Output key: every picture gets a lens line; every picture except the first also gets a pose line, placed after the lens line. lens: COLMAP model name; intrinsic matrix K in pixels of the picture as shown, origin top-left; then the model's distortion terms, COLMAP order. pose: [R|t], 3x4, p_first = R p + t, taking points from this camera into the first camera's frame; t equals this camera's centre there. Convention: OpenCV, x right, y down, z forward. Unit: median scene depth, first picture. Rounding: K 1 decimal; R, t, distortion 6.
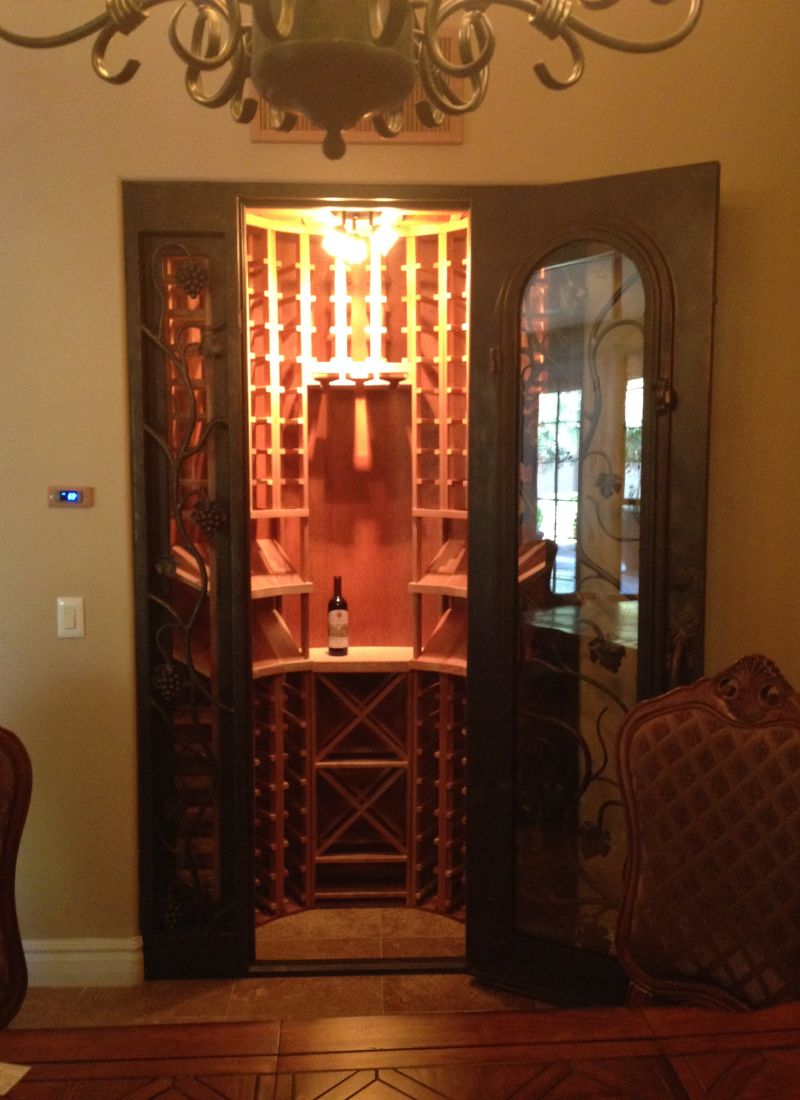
lens RADIAL K [[1201.4, 0, 370.5], [0, 1201.4, 572.1], [0, 0, 1]] dist [0.063153, -0.023204]
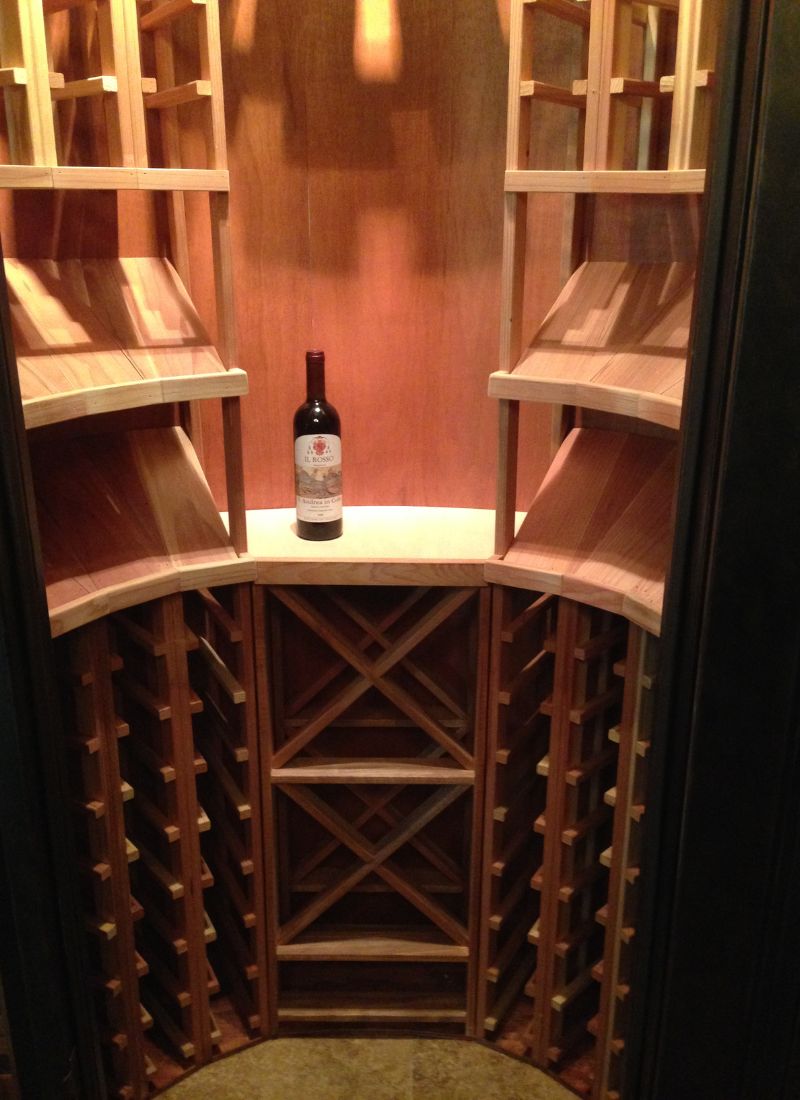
lens RADIAL K [[1021.0, 0, 400.0], [0, 1021.0, 550.0], [0, 0, 1]] dist [0.071468, -0.001507]
pose [[0.999793, 0.010318, -0.017564, 0.008417], [-0.006010, 0.973267, 0.229597, -0.010859], [0.019463, -0.229444, 0.973127, 0.620395]]
